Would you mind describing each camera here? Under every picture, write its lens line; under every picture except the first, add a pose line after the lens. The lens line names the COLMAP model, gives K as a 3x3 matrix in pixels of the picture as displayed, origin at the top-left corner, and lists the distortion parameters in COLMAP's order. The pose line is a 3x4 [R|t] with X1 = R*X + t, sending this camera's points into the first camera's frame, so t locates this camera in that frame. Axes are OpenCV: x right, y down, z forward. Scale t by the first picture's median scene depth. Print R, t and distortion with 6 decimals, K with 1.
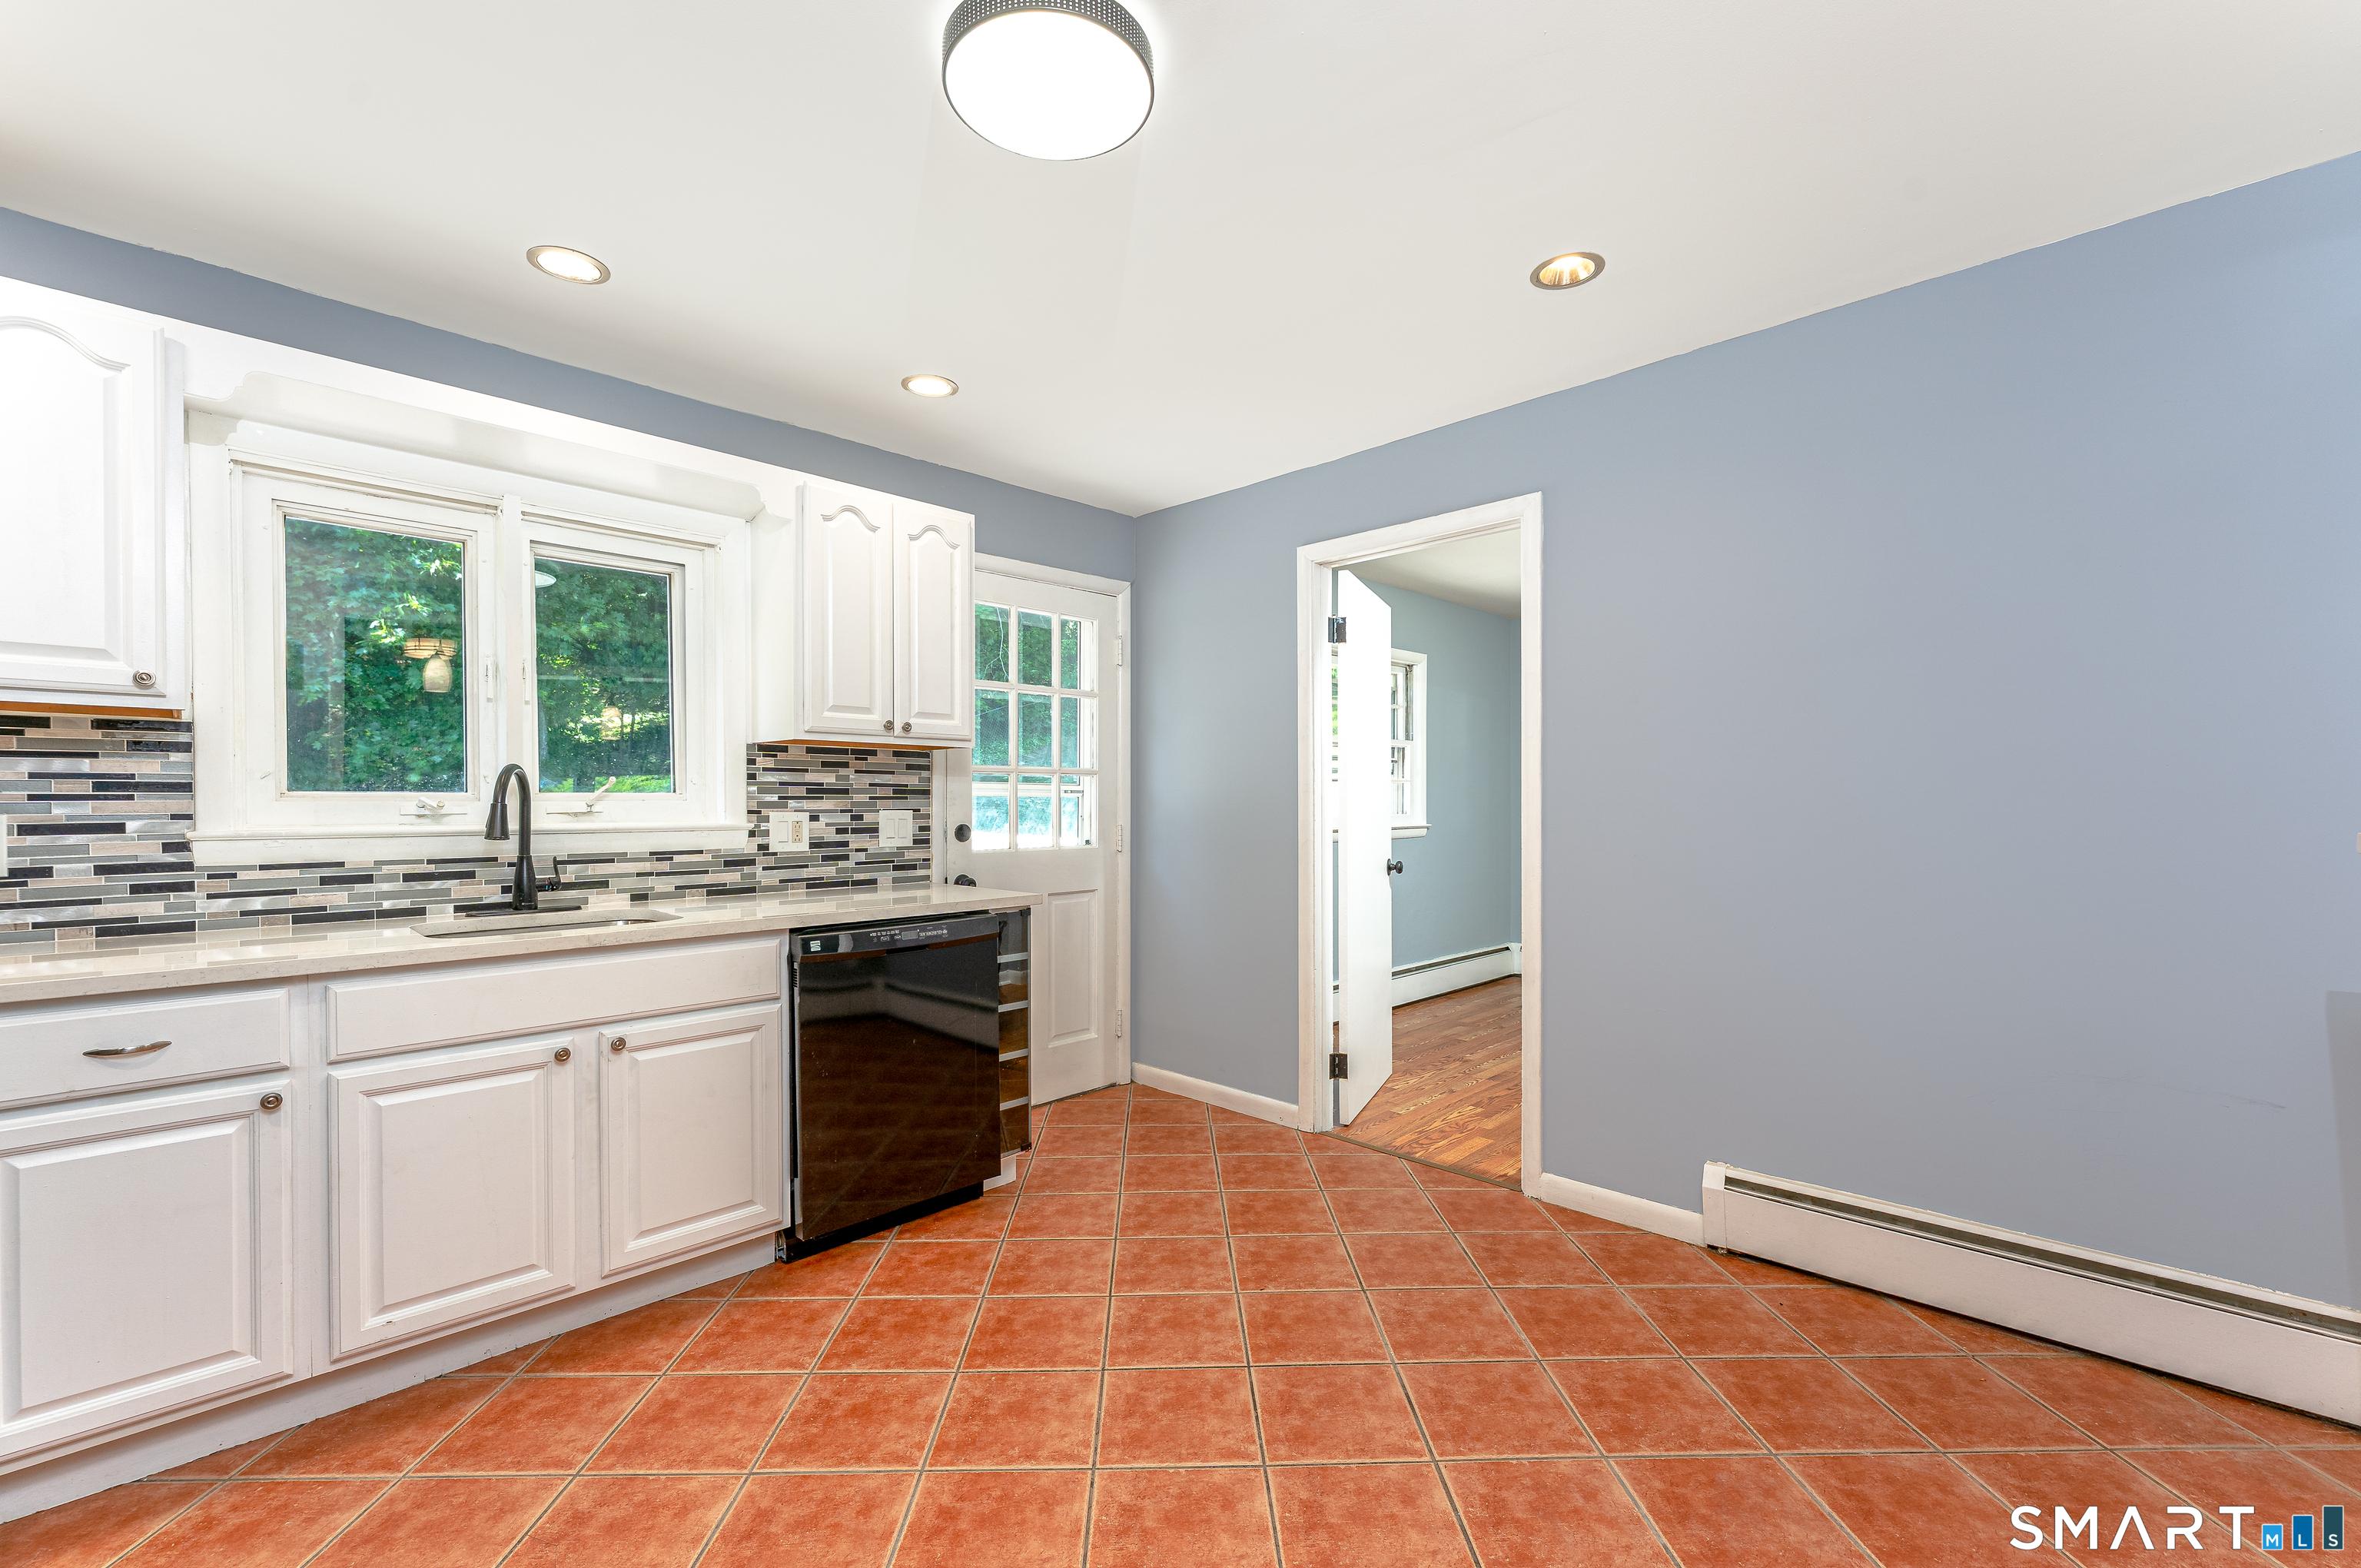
lens RADIAL K [[967.2, 0, 1178.2], [0, 967.2, 805.7], [0, 0, 1]] dist [0.000592, -0.000589]
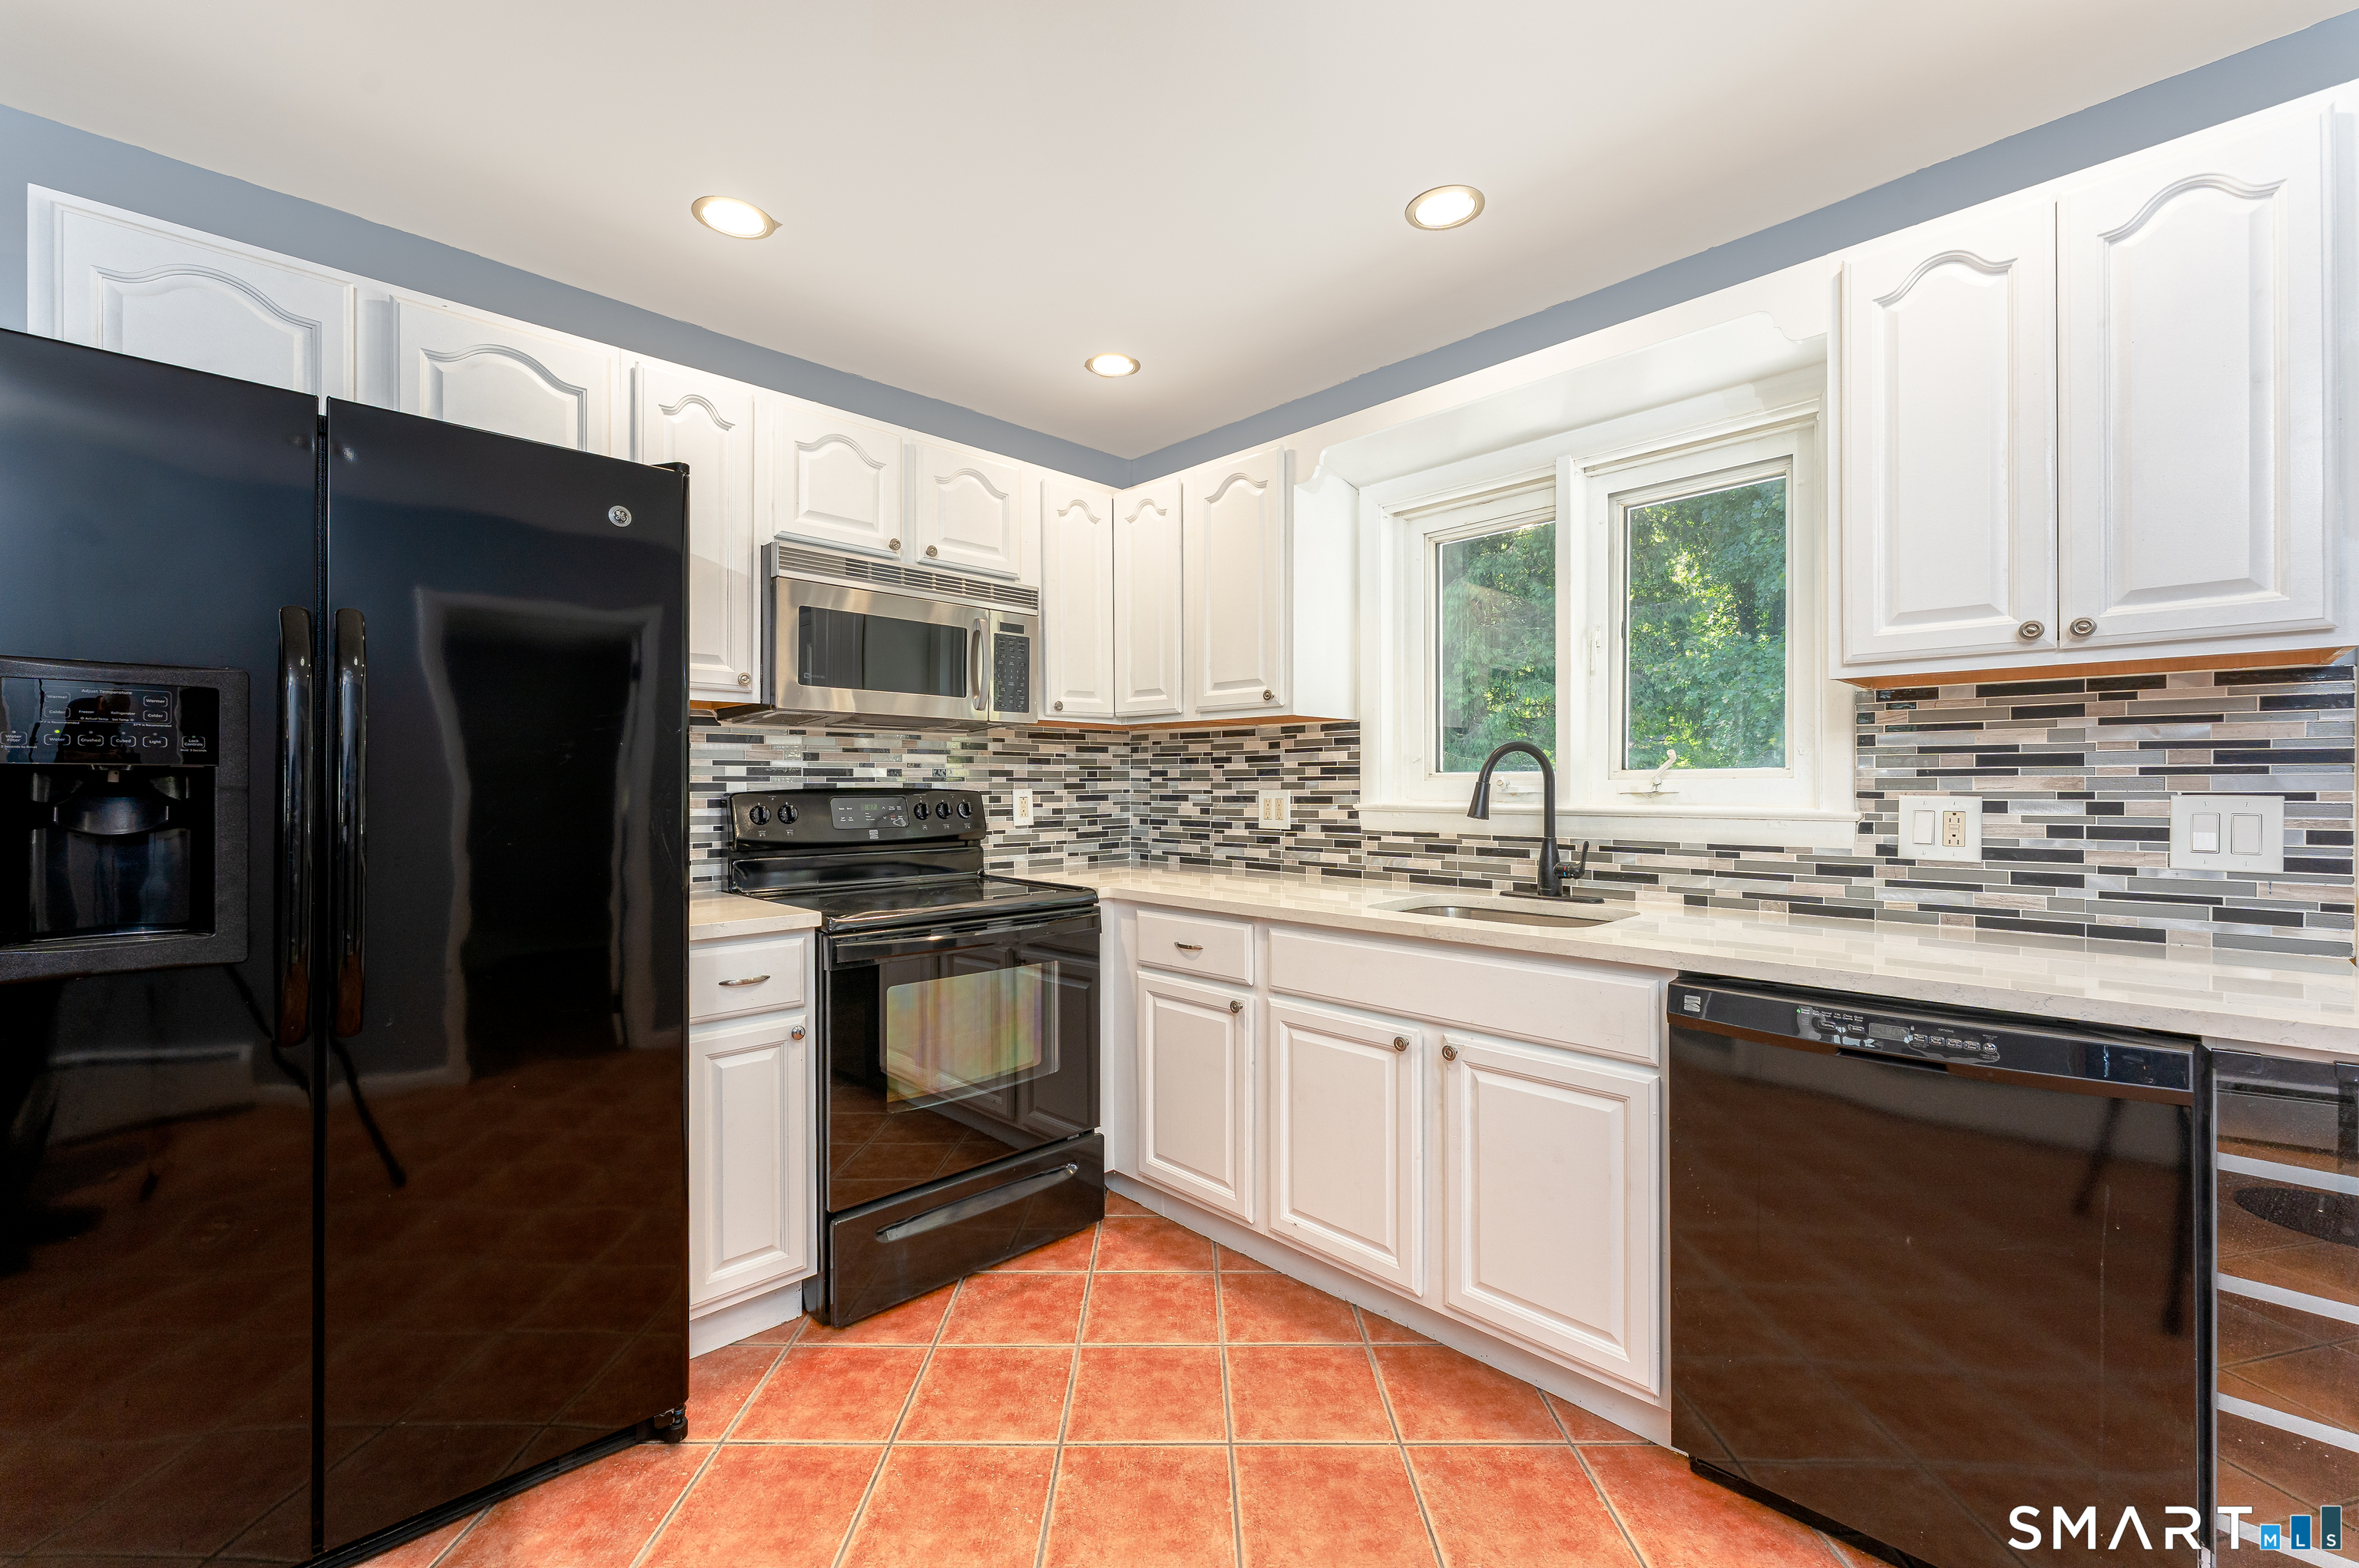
lens RADIAL K [[966.3, 0, 1190.3], [0, 966.3, 782.8], [0, 0, 1]] dist [0.000592, -0.000589]
pose [[-0.016183, -0.000710, -0.999869, 0.253793], [-0.001402, 0.999999, -0.000688, -0.000669], [0.999868, 0.001391, -0.016184, 0.628560]]
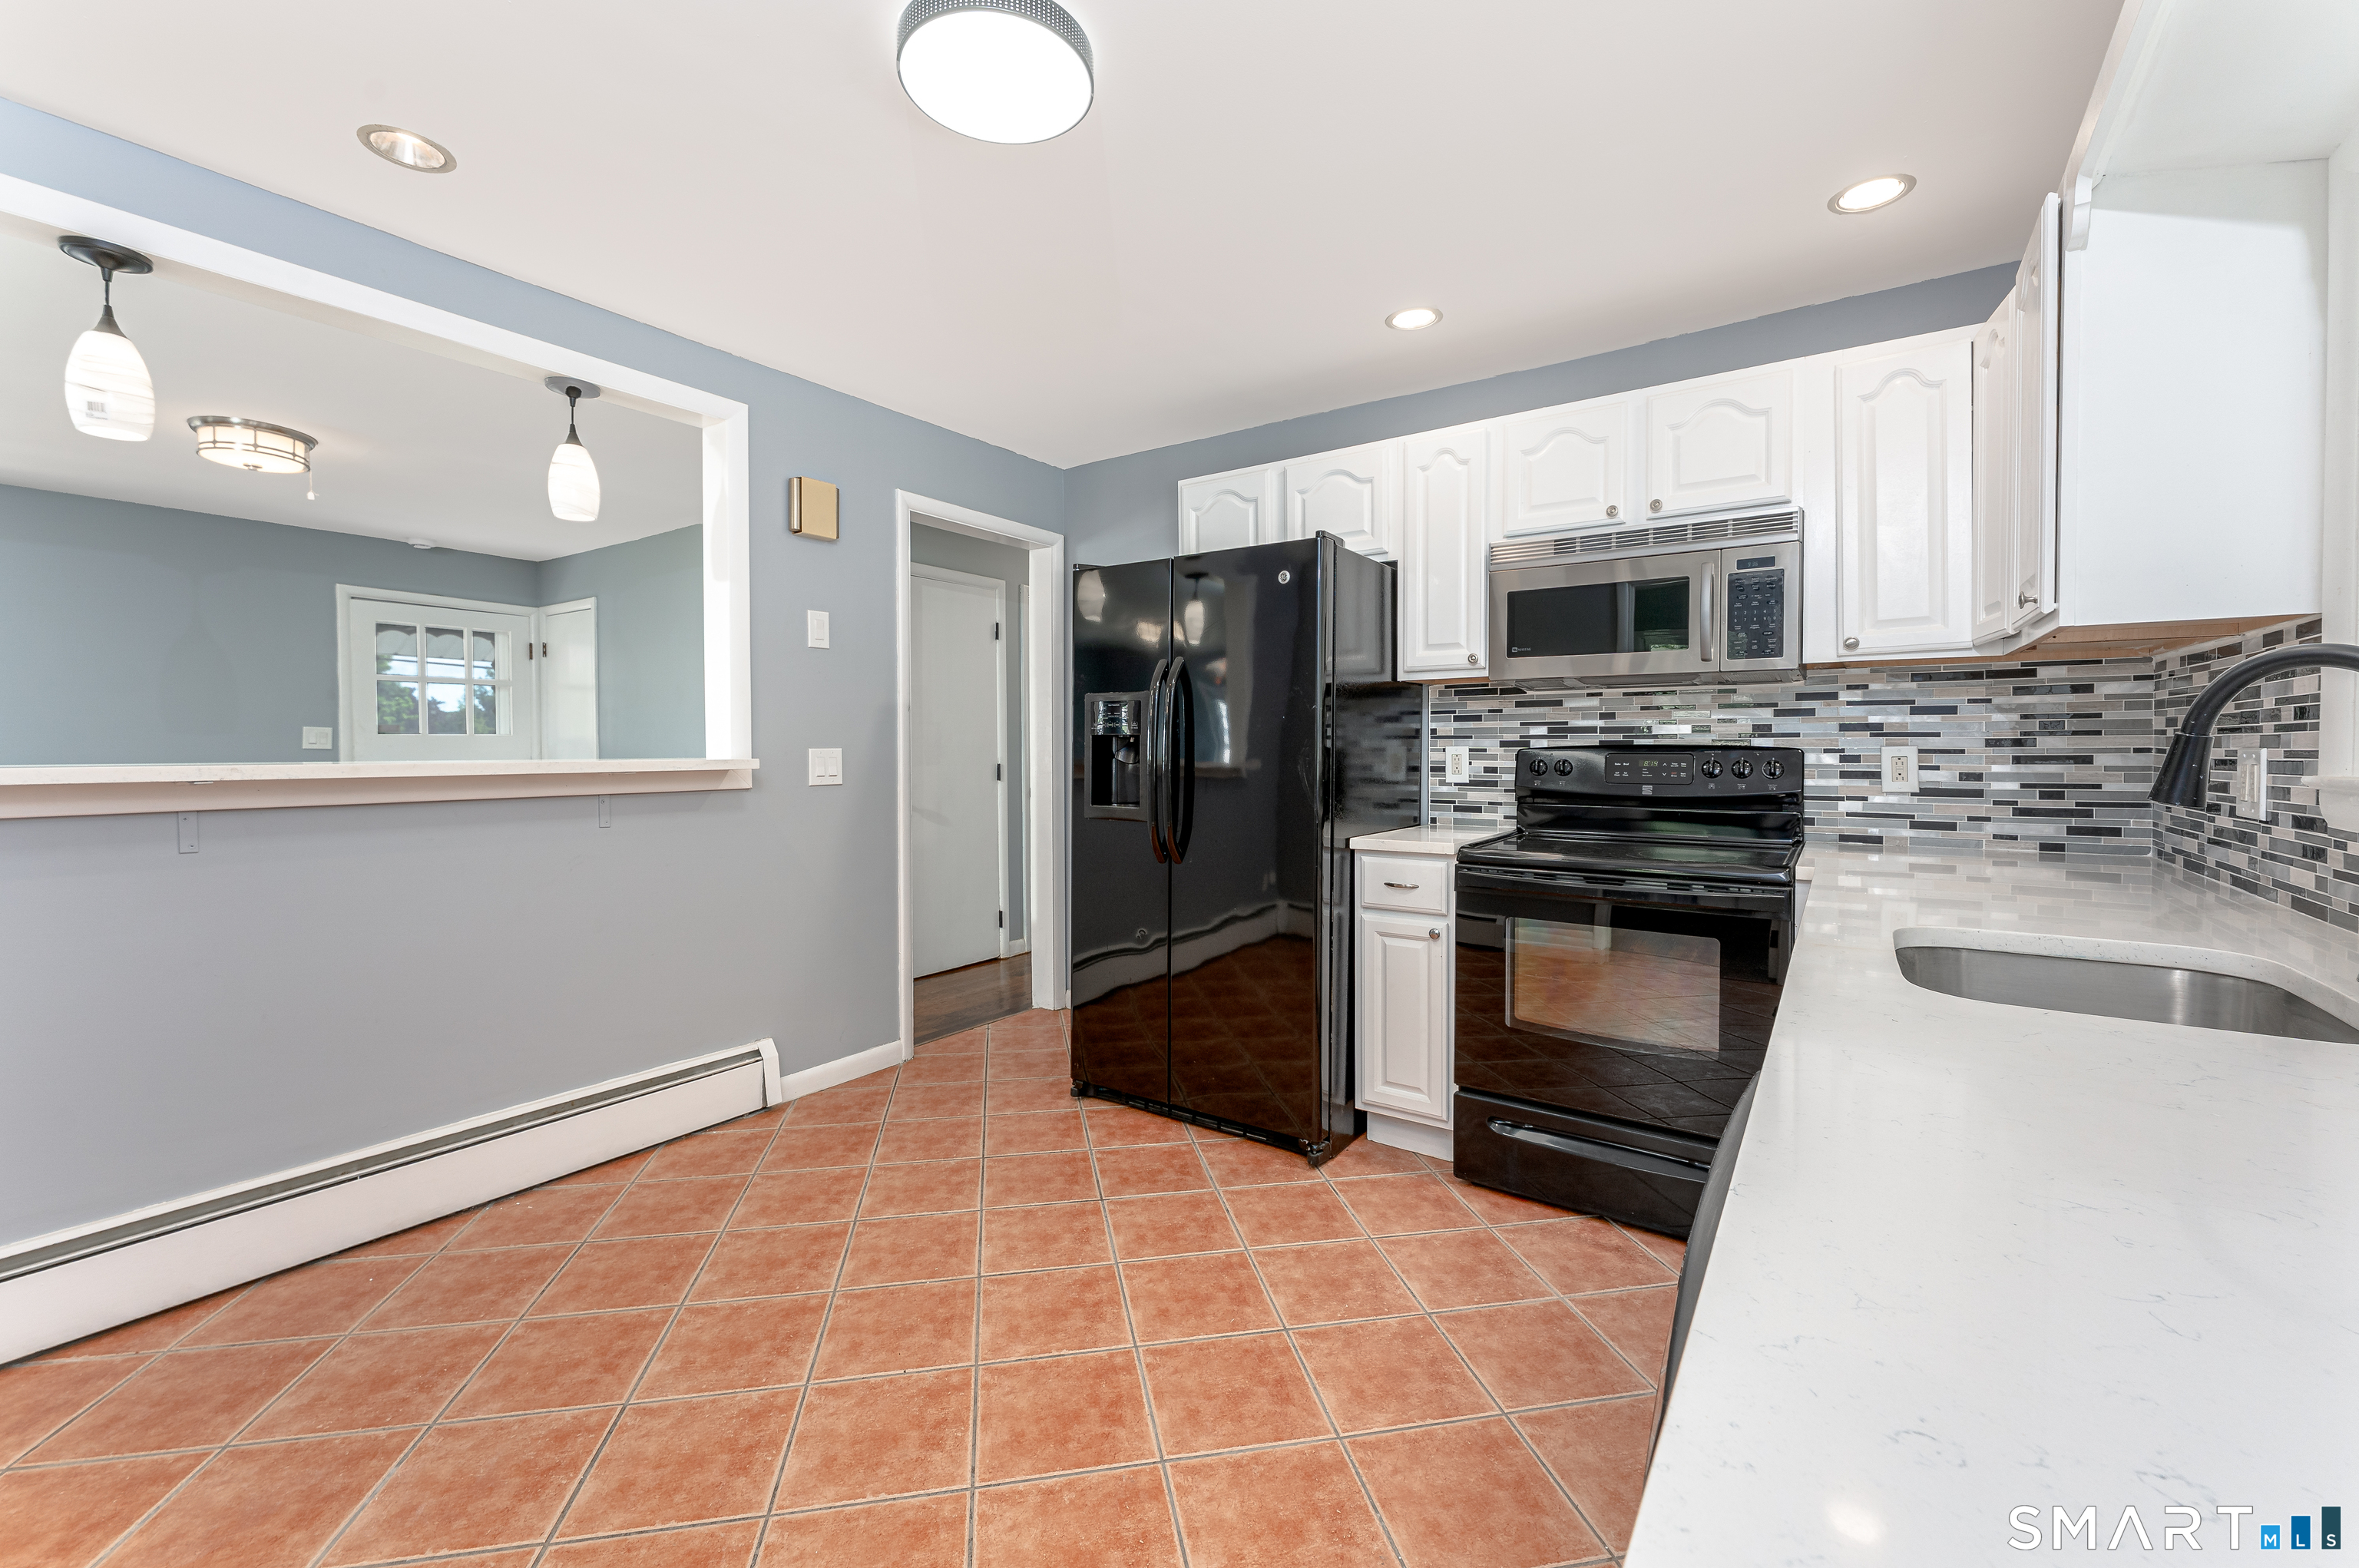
lens RADIAL K [[966.3, 0, 1167.6], [0, 966.3, 760.4], [0, 0, 1]] dist [0.000592, -0.000589]
pose [[-0.987875, 0.004101, -0.155199, -0.084452], [0.001332, 0.999838, 0.017942, 0.002102], [0.155247, 0.017518, -0.987720, 1.235831]]
